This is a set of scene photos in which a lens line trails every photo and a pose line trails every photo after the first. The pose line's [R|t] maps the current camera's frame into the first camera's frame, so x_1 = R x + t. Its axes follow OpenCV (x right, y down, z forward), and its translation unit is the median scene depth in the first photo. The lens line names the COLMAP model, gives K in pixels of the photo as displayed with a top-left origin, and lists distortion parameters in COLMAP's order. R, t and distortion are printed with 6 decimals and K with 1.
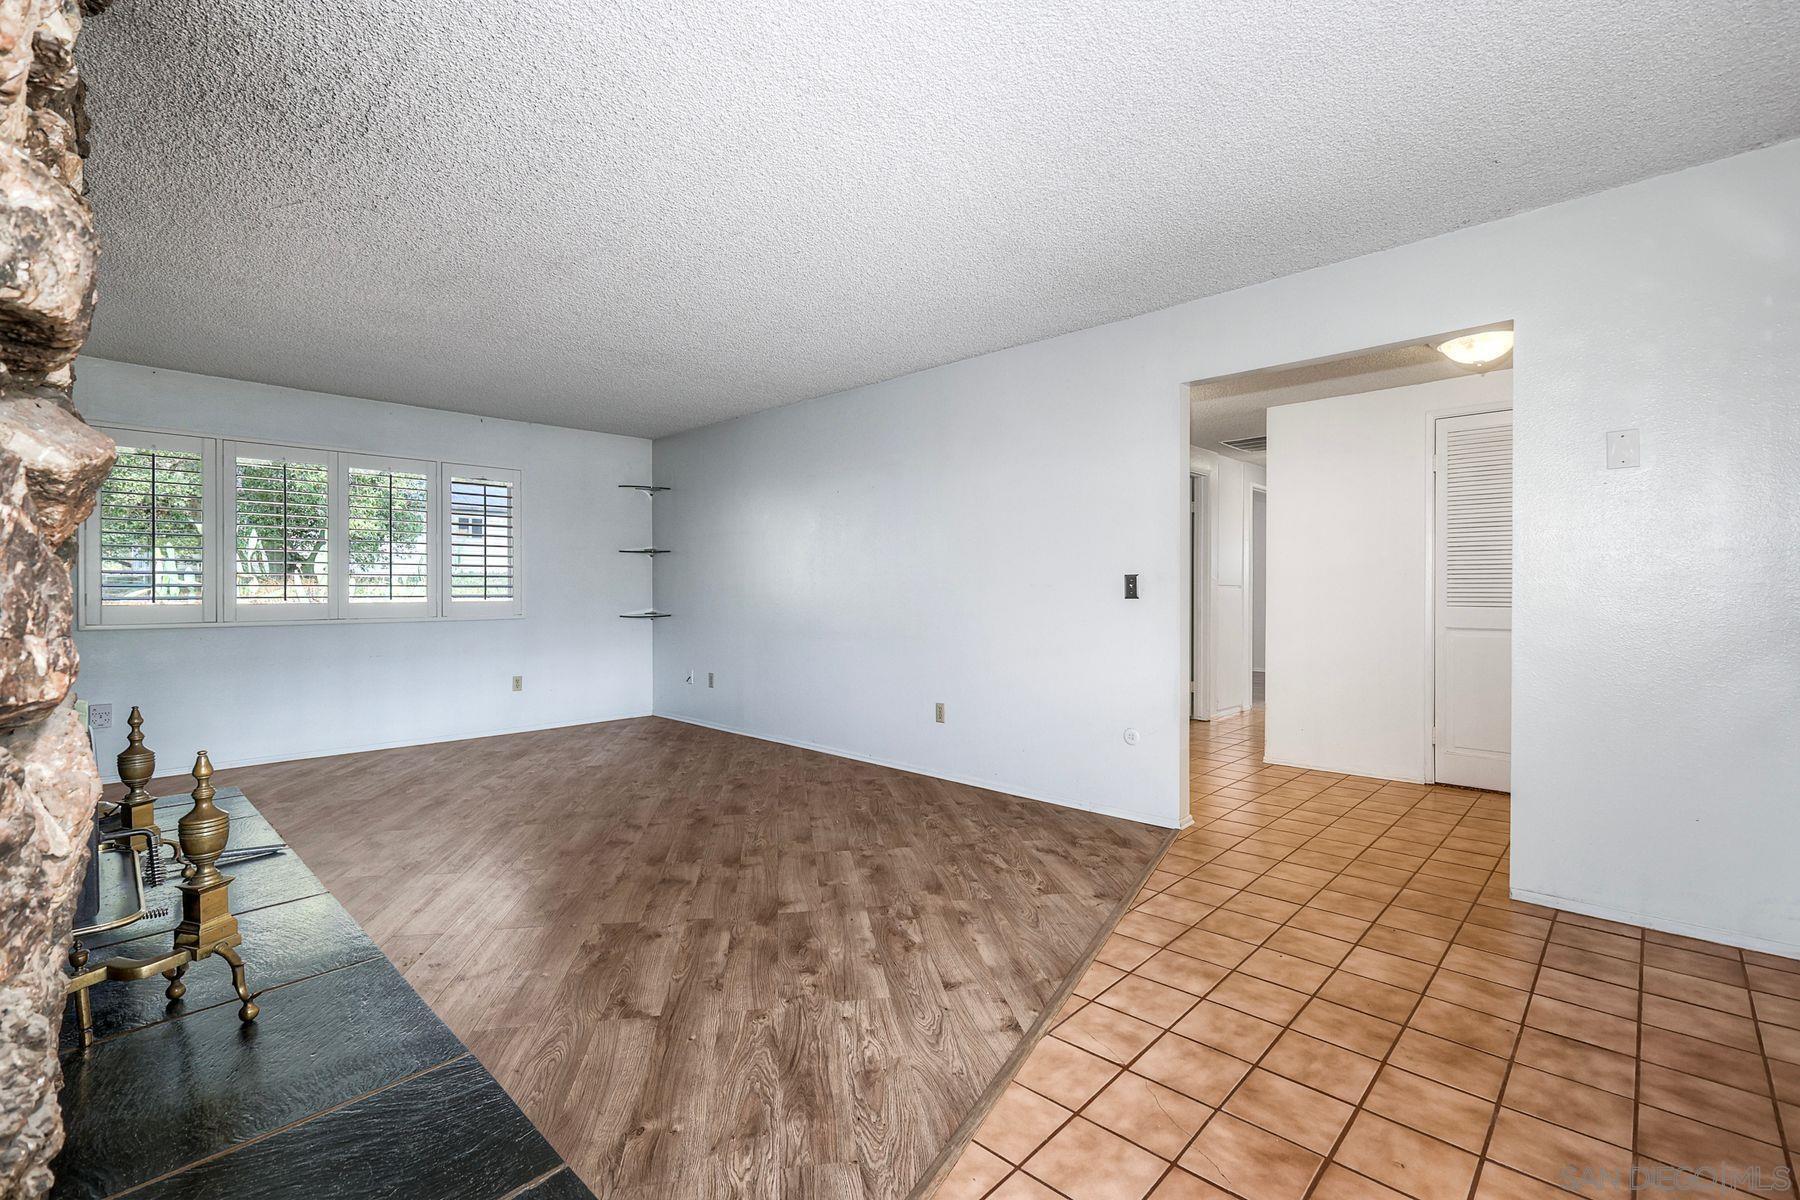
lens RADIAL K [[794.3, 0, 898.4], [0, 794.3, 593.1], [0, 0, 1]] dist [0.004762, -0.000417]
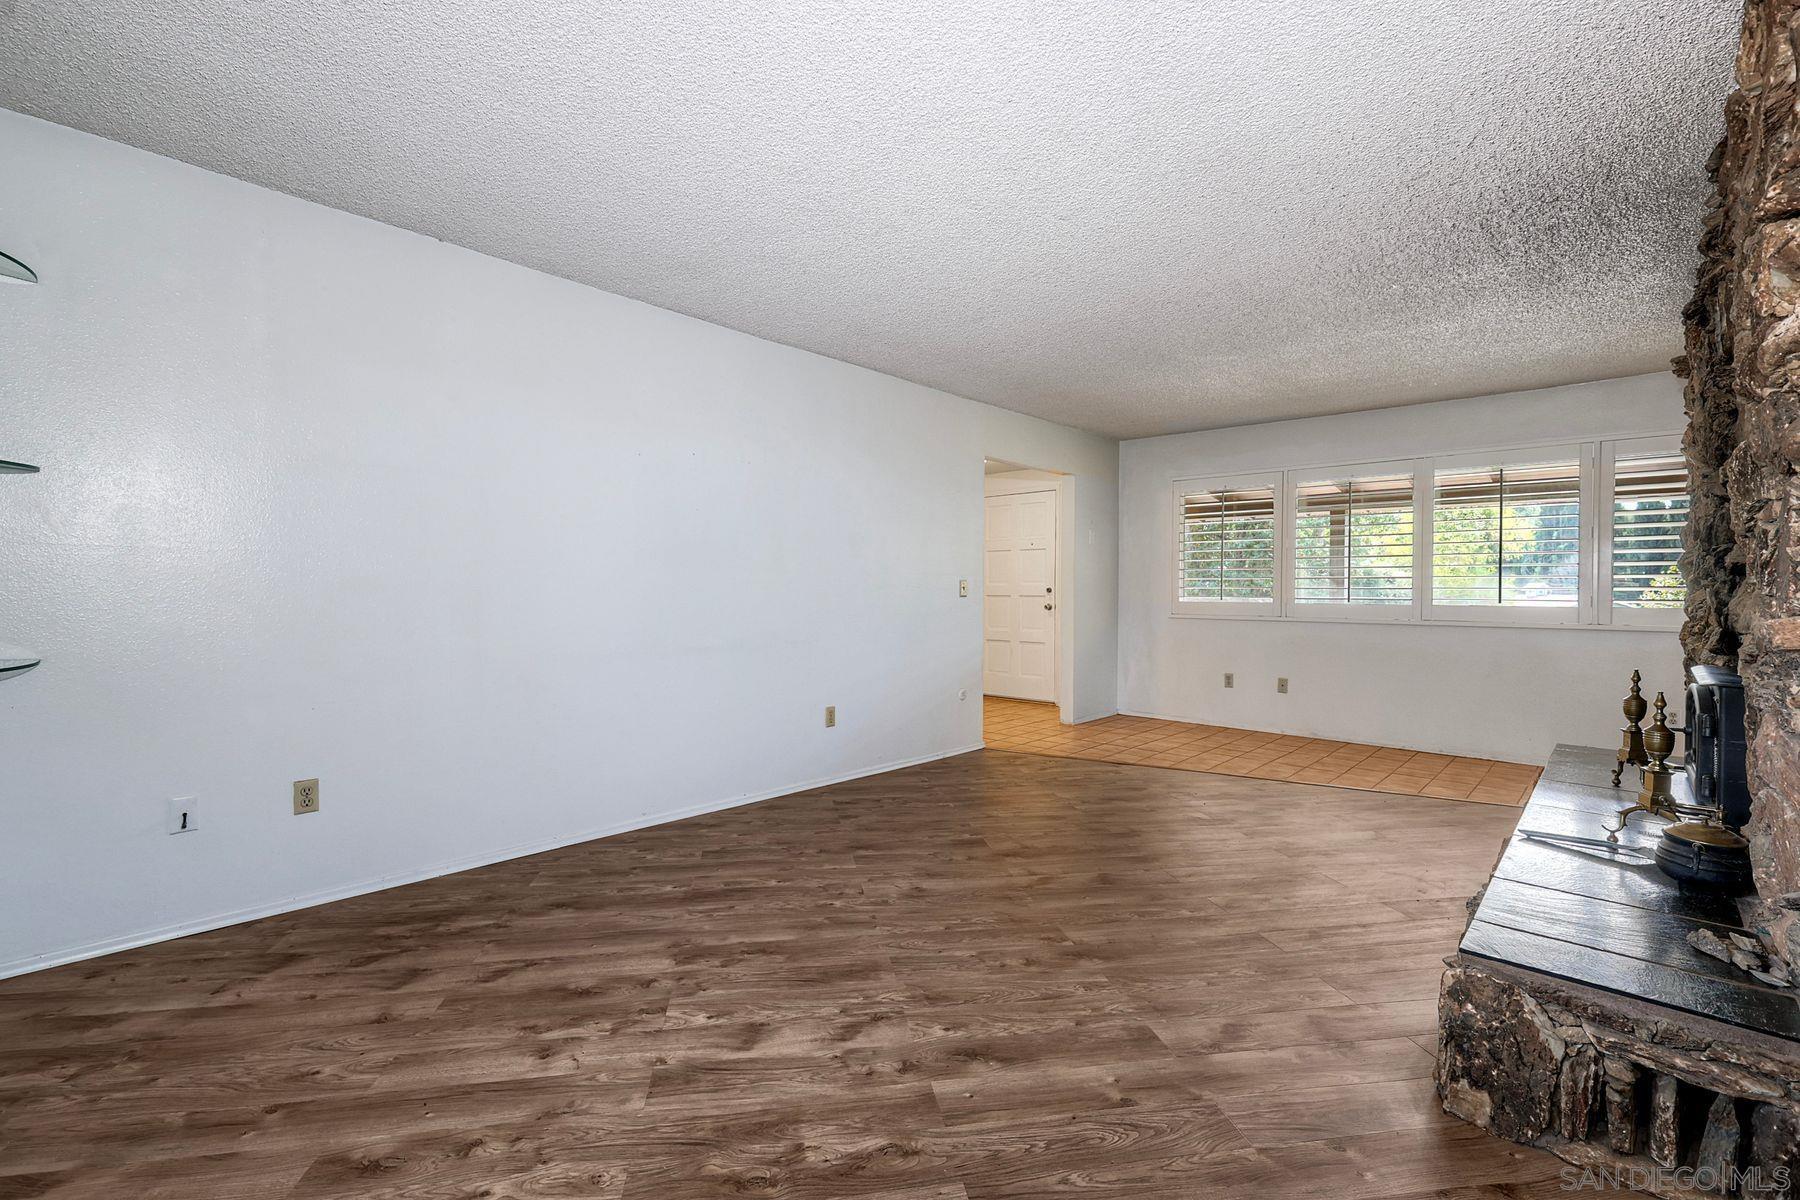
lens RADIAL K [[794.3, 0, 897.6], [0, 794.3, 594.0], [0, 0, 1]] dist [0.004762, -0.000417]
pose [[-0.023177, 0.001779, 0.999730, -1.115091], [0.003597, 0.999992, -0.001696, 0.001696], [-0.999725, 0.003556, -0.023183, 1.140129]]
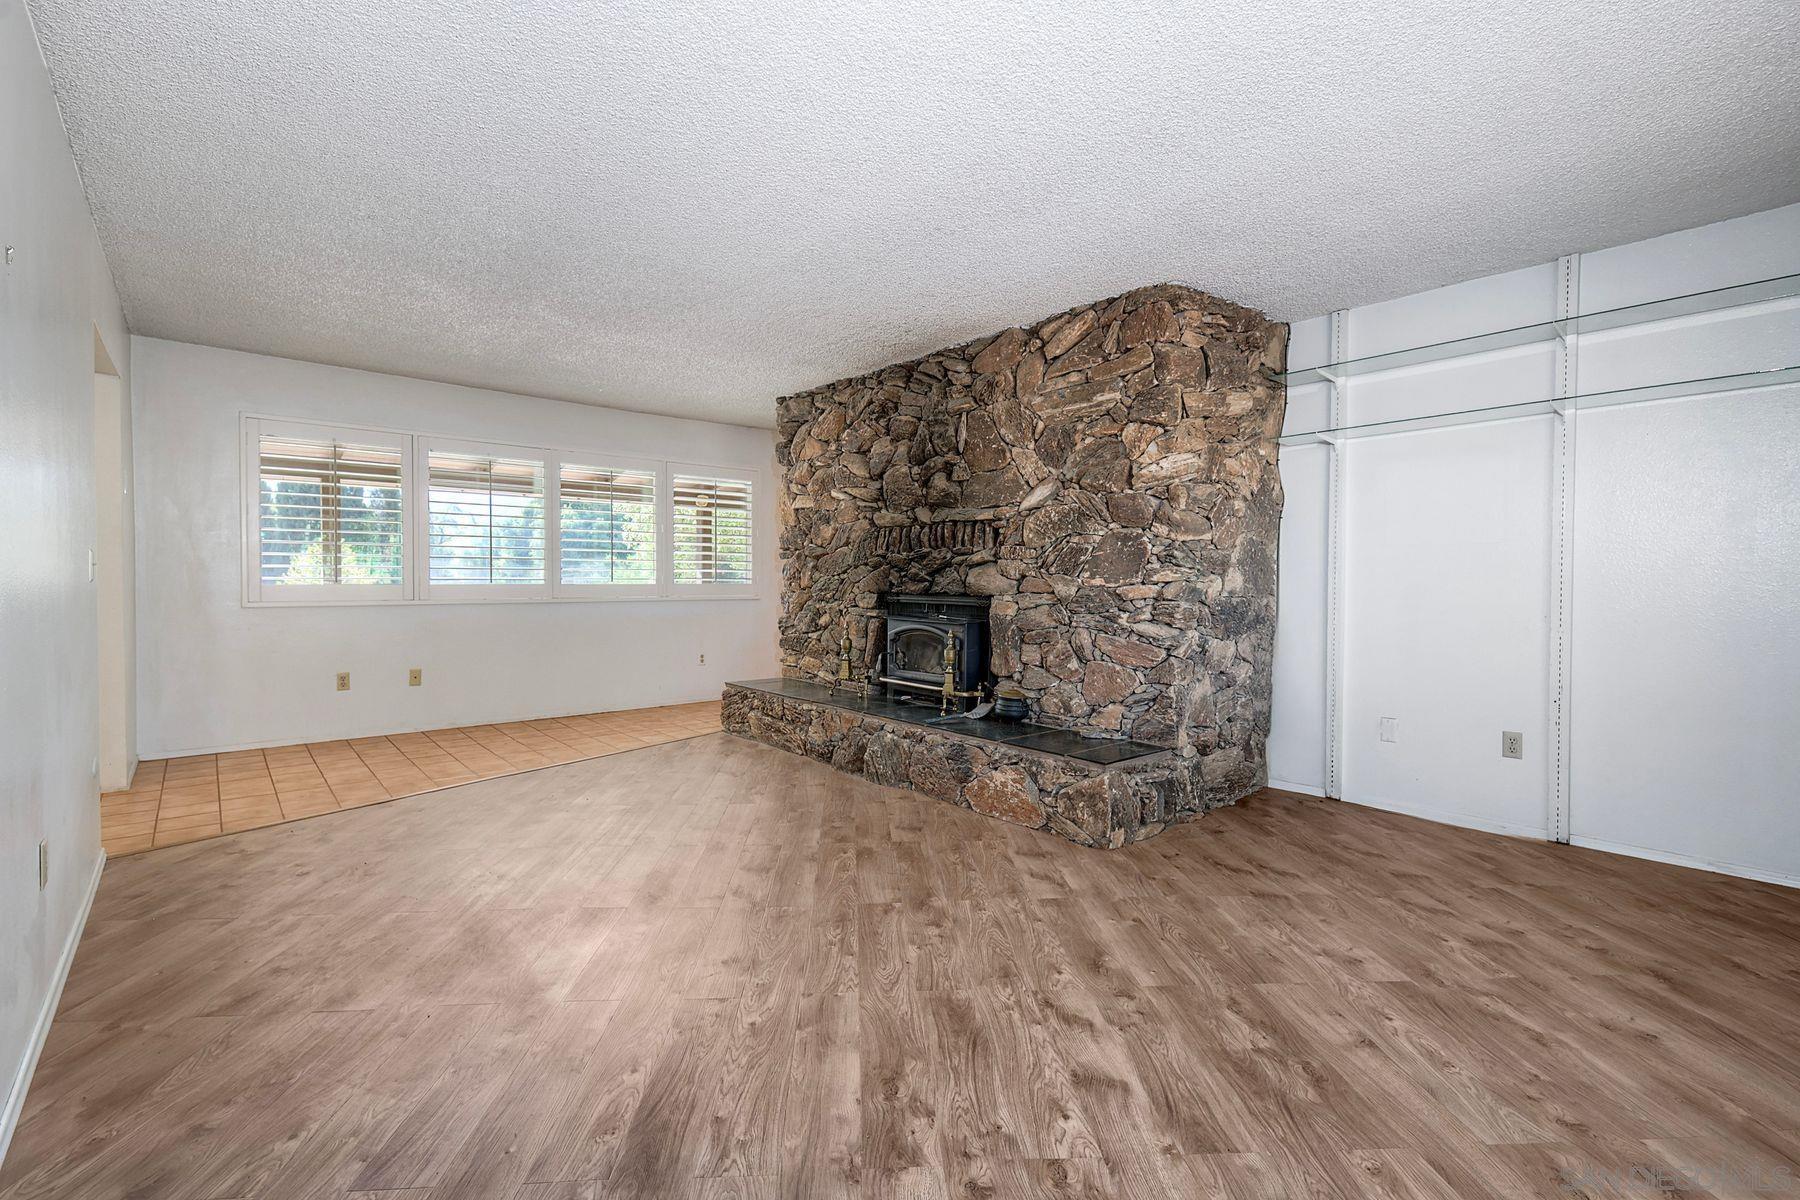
lens RADIAL K [[794.3, 0, 900.1], [0, 794.3, 597.8], [0, 0, 1]] dist [0.004762, -0.000417]
pose [[-0.996676, -0.002485, 0.081435, -0.522474], [0.000678, 0.999247, 0.038793, -0.010364], [-0.081470, 0.038719, -0.995923, 1.676886]]
